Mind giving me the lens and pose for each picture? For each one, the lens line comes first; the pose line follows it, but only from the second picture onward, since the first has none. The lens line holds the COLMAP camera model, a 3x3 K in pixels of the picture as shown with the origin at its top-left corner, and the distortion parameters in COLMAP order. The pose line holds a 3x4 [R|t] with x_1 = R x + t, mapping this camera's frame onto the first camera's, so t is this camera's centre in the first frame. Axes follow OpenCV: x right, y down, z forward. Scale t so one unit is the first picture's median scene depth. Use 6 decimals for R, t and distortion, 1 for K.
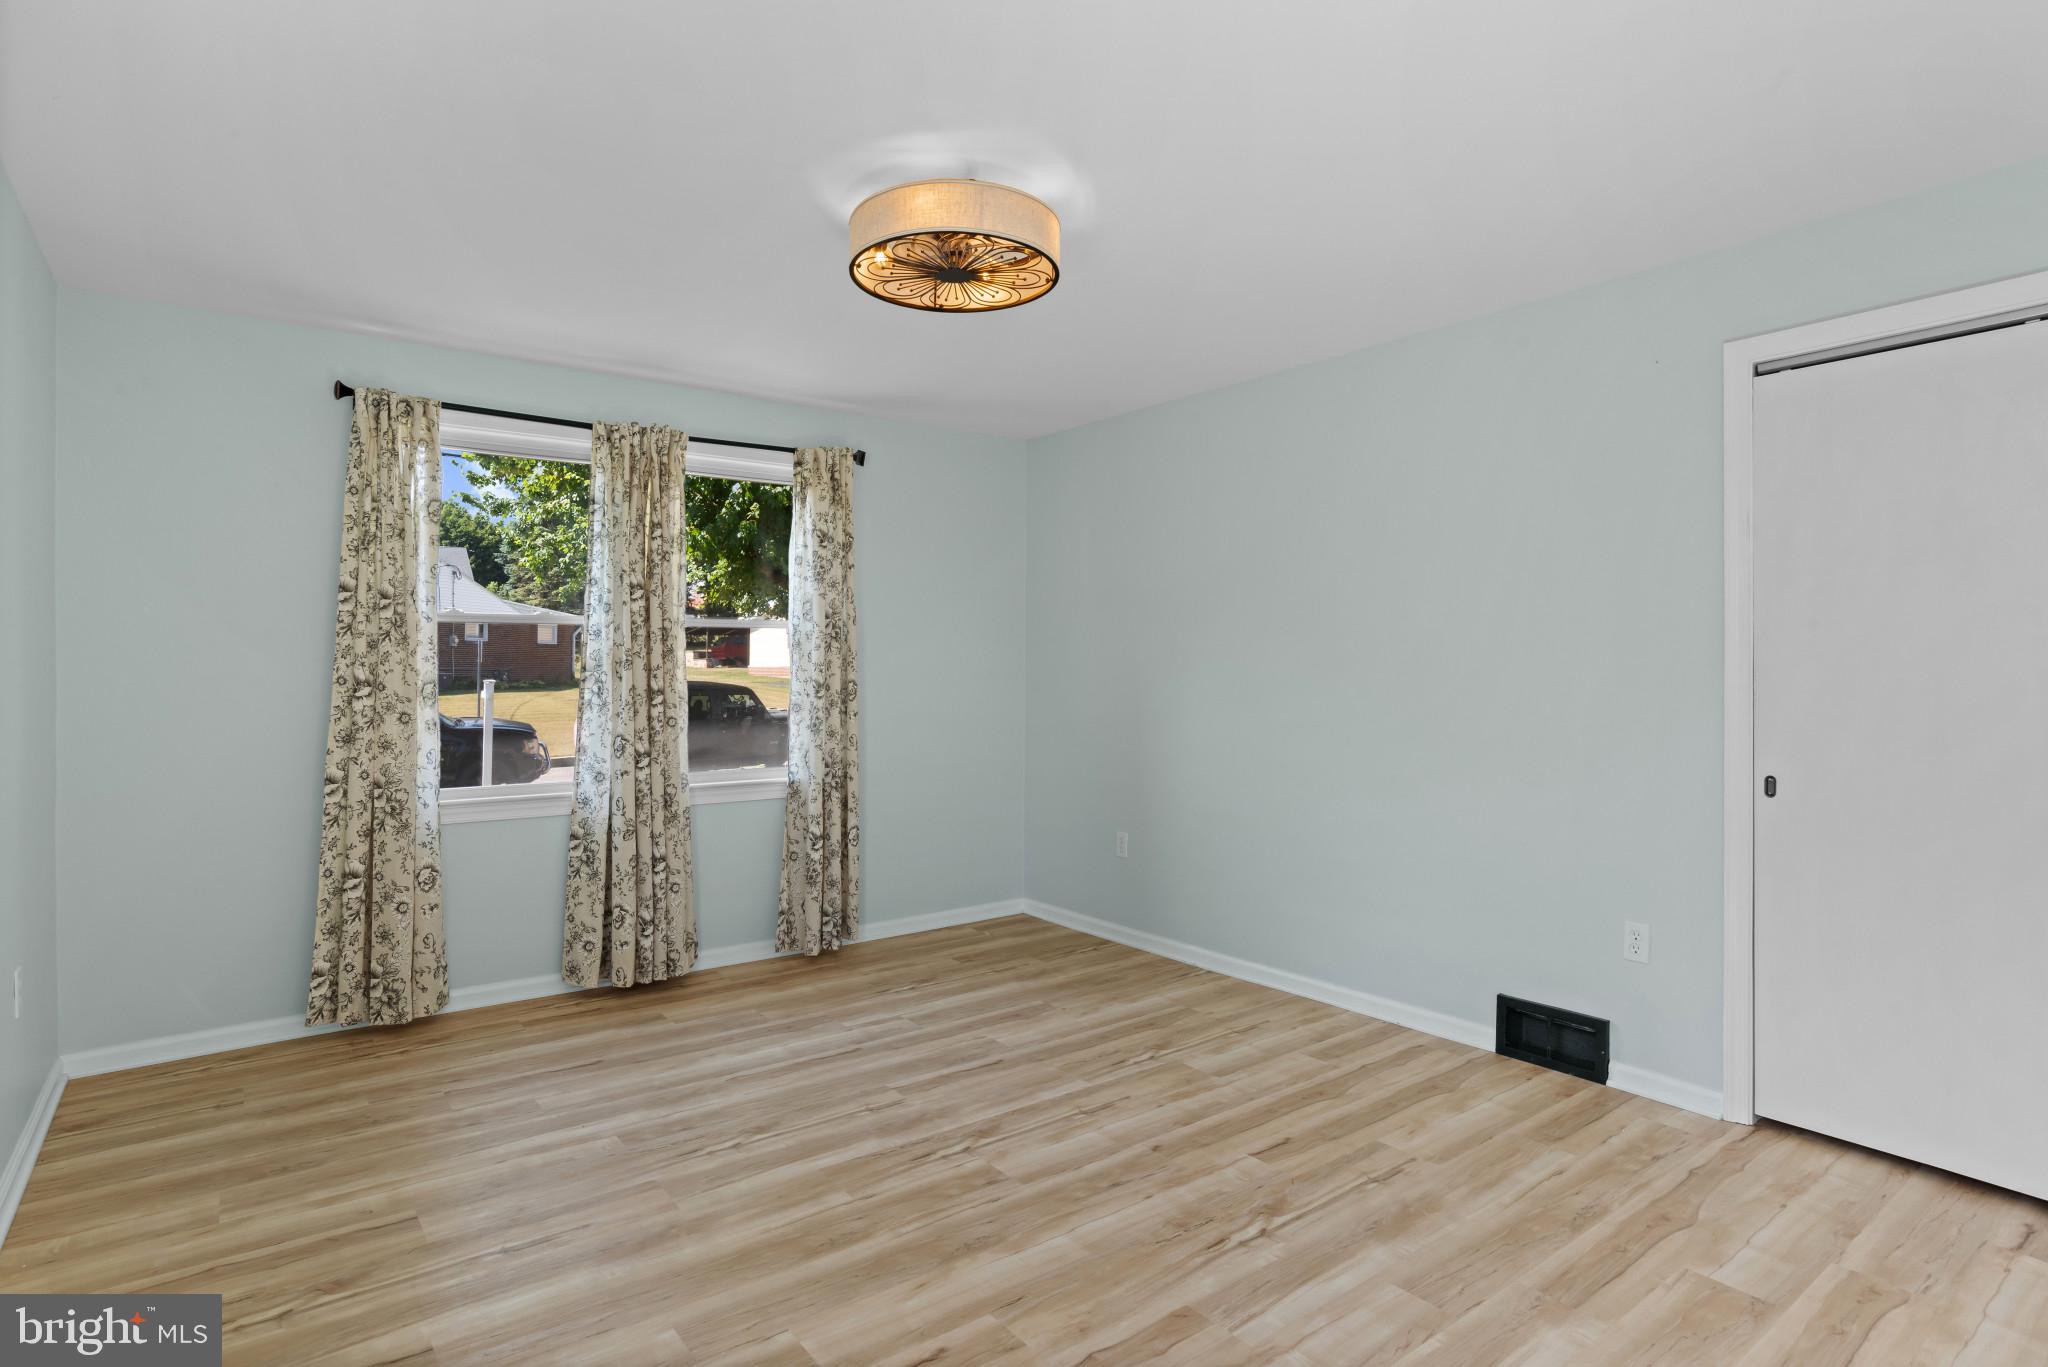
lens RADIAL K [[1050.6, 0, 991.5], [0, 1050.6, 659.3], [0, 0, 1]] dist [-0.047770, 0.023738]
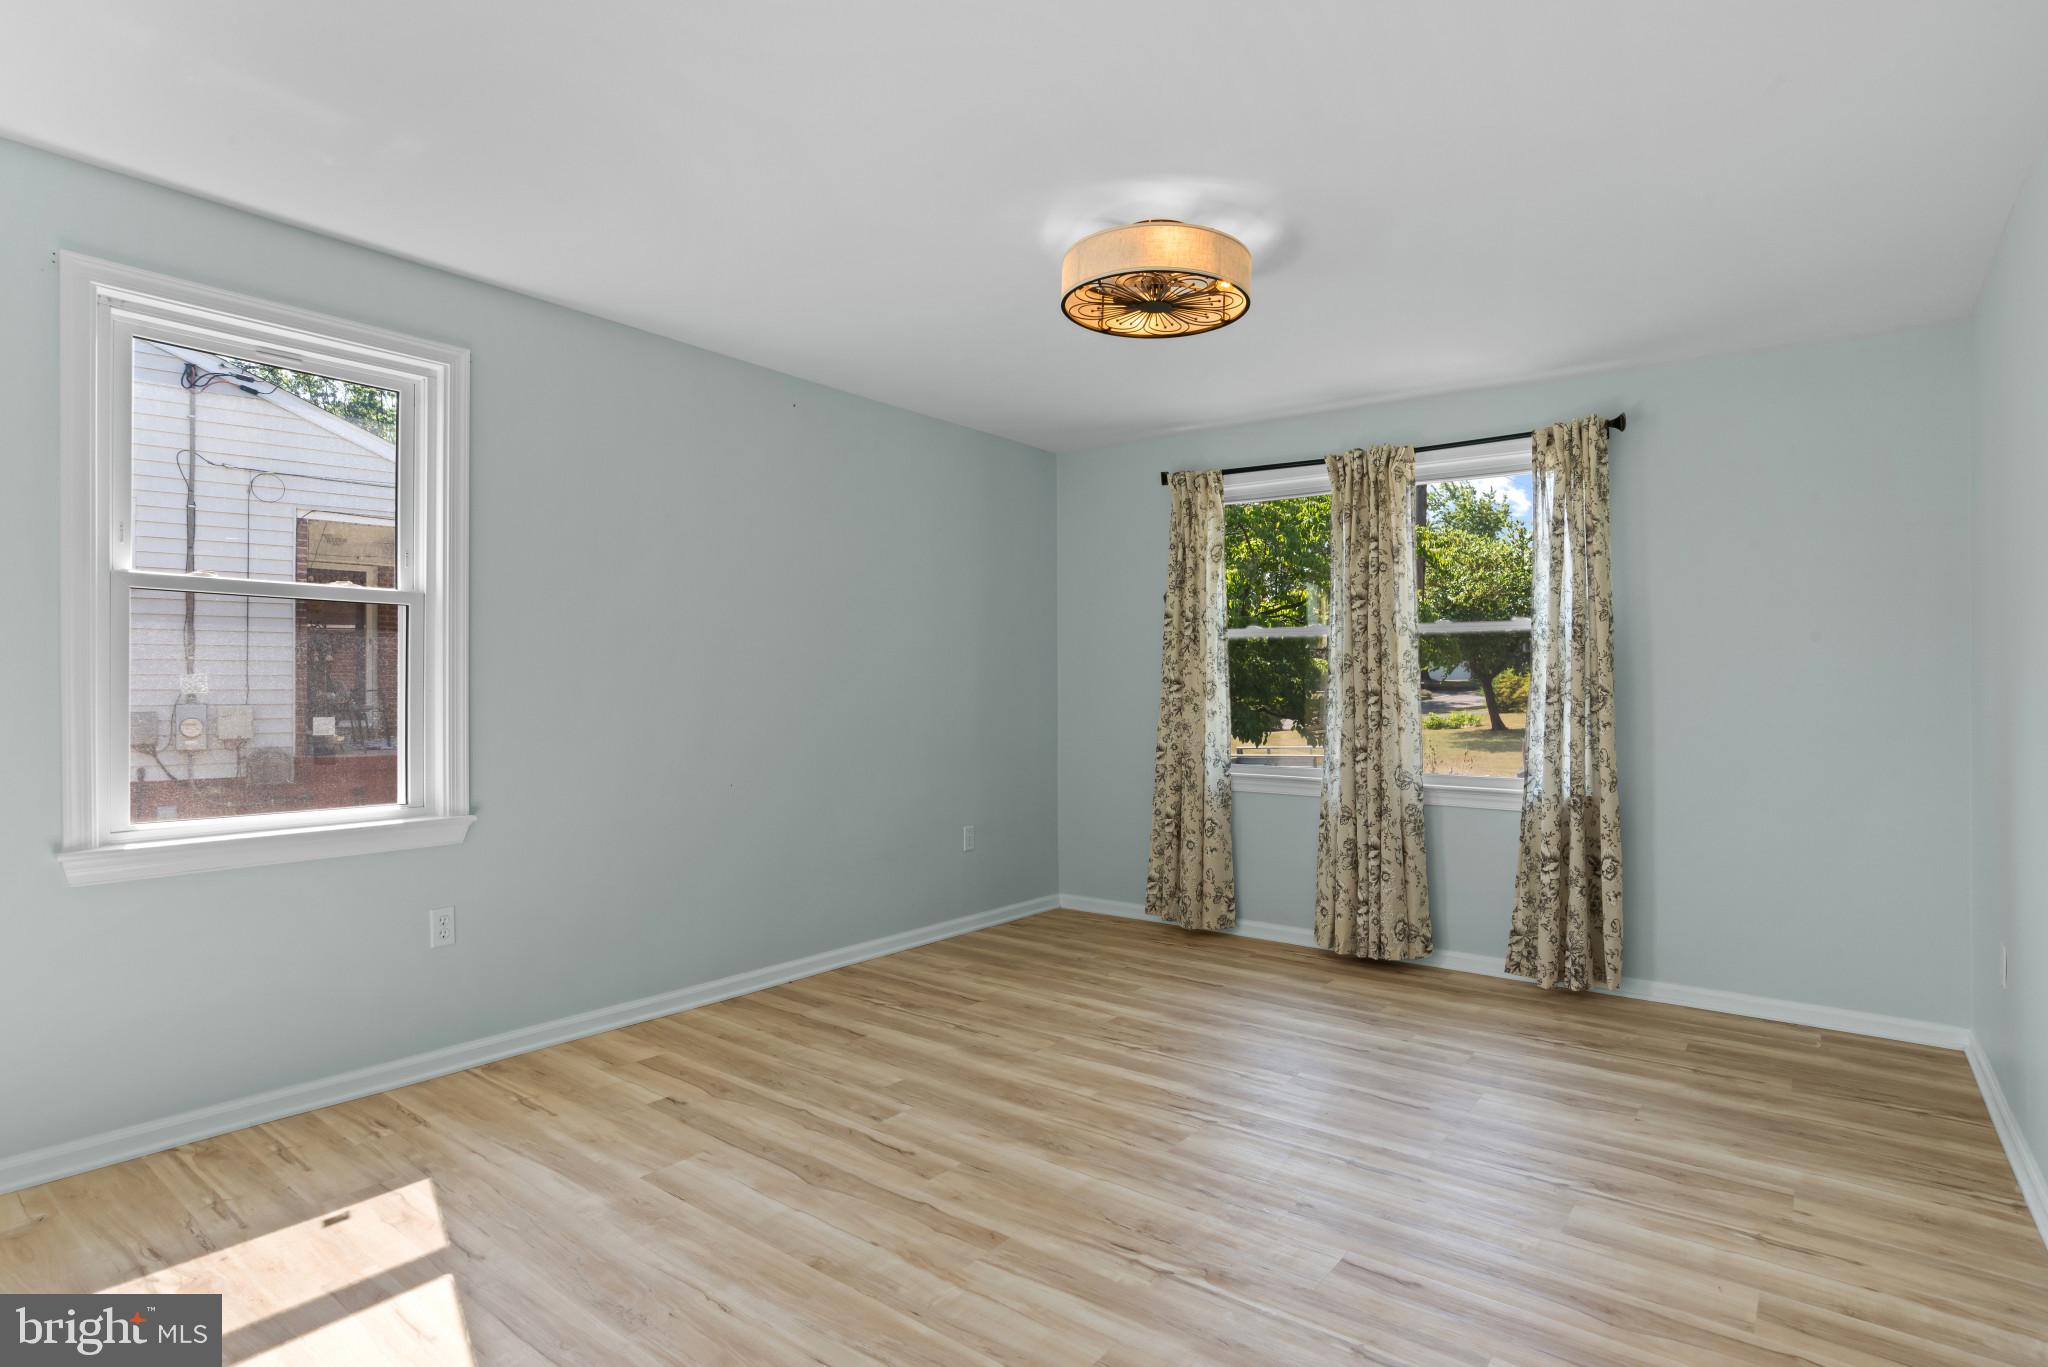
lens RADIAL K [[1053.5, 0, 1028.6], [0, 1053.5, 689.1], [0, 0, 1]] dist [-0.051942, 0.023863]
pose [[0.282480, 0.012440, -0.959193, 0.749807], [0.004839, 0.999885, 0.014393, 0.011555], [0.959261, -0.008707, 0.282387, 0.421449]]
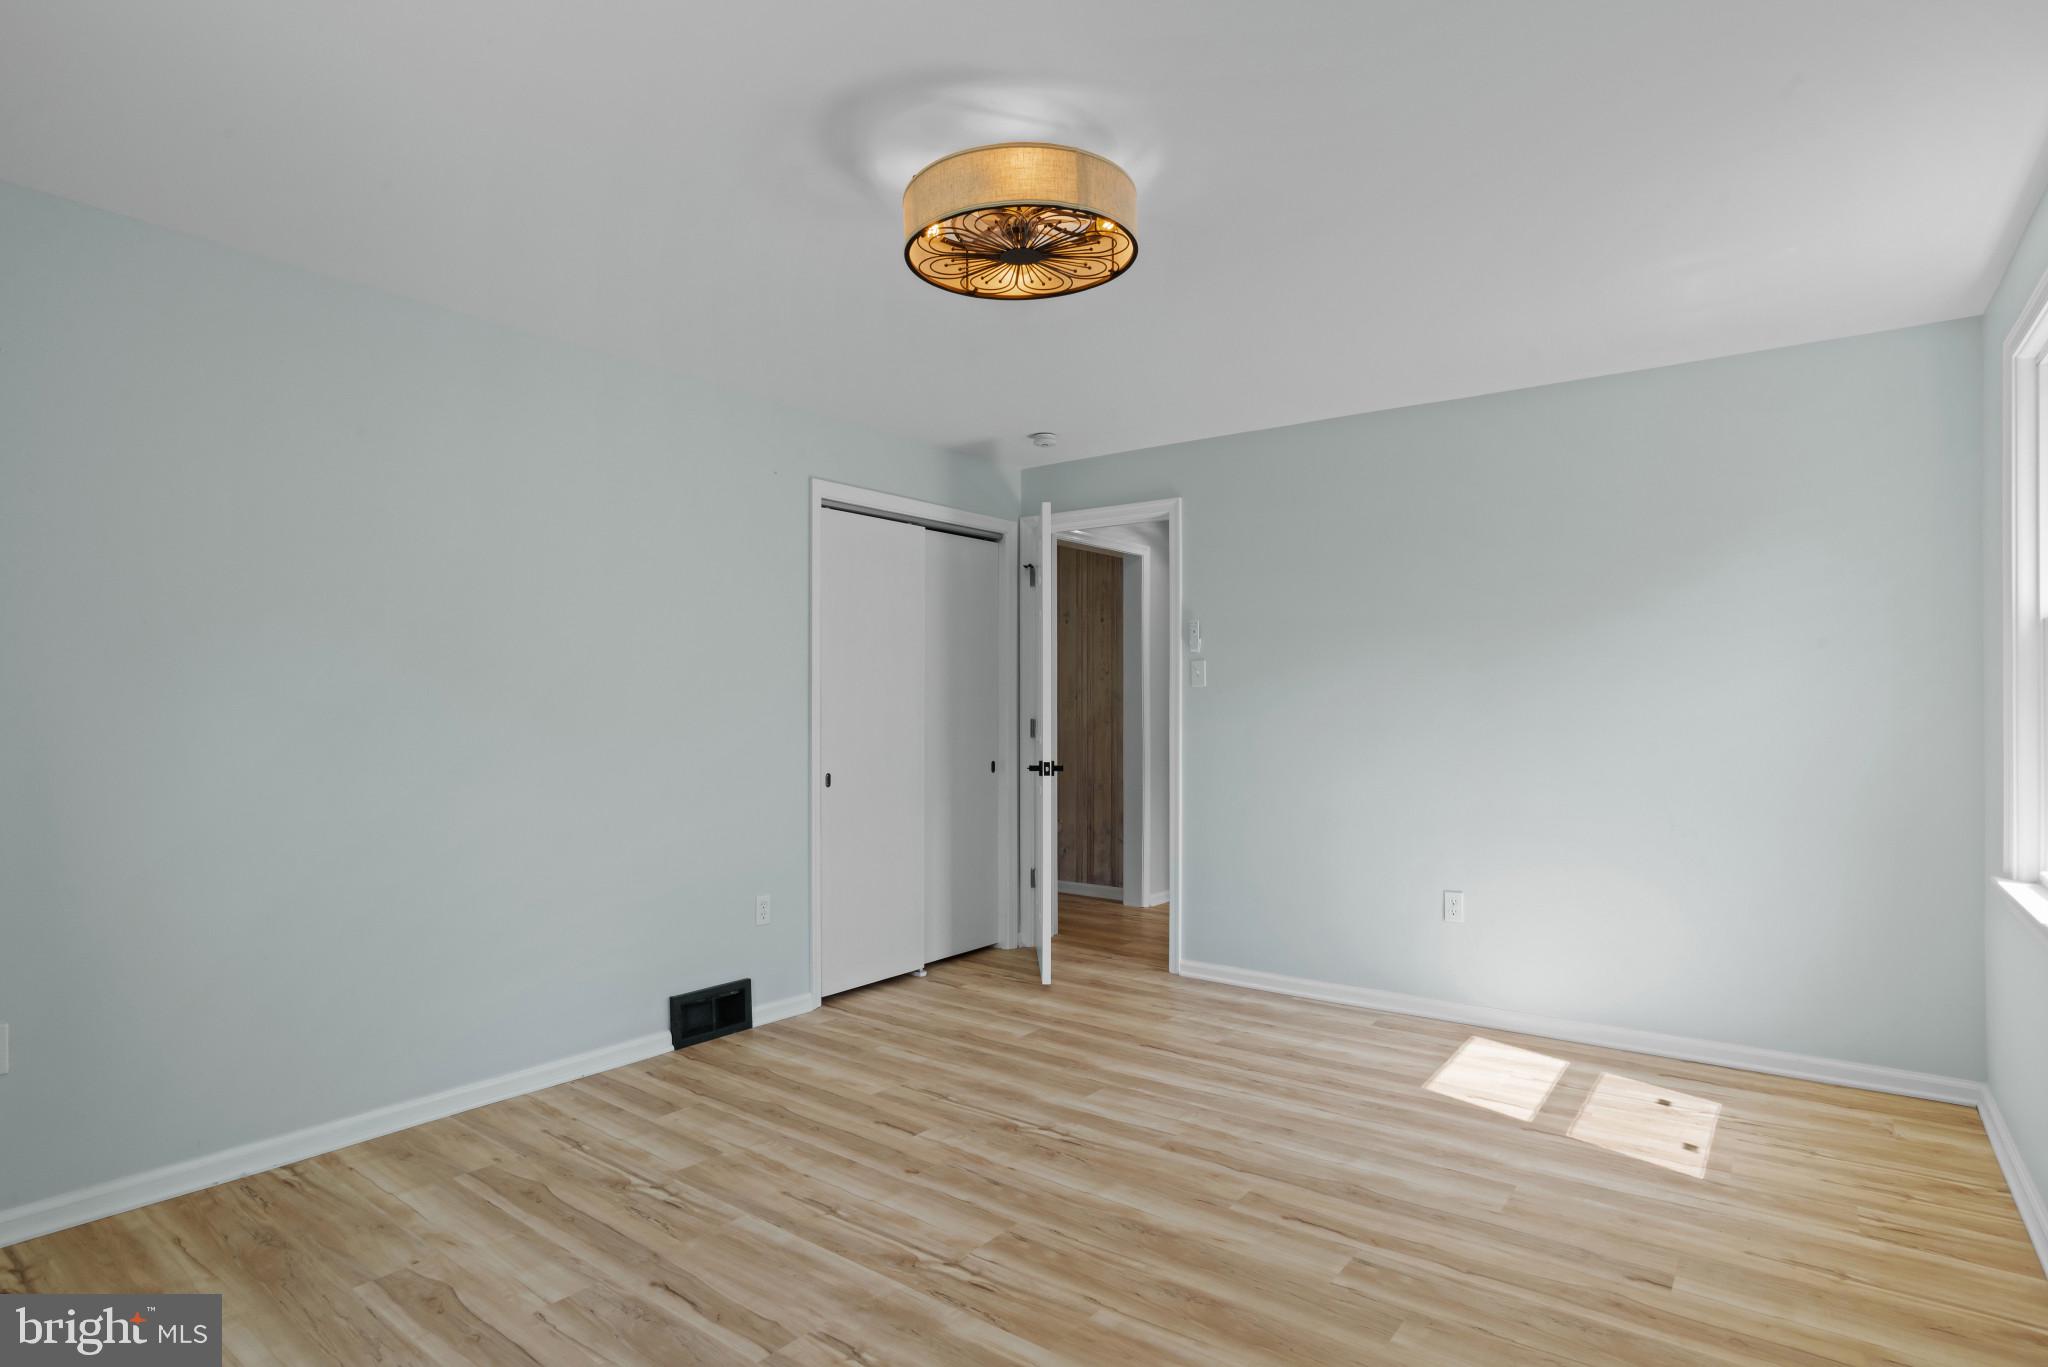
lens RADIAL K [[1090.3, 0, 1024.0], [0, 1090.3, 683.5], [0, 0, 1]] dist [-0.027550, 0.000511]
pose [[-0.286356, 0.016821, 0.957975, -0.724321], [-0.014354, 0.999658, -0.021844, 0.008348], [-0.958016, -0.020006, -0.286017, 0.967024]]
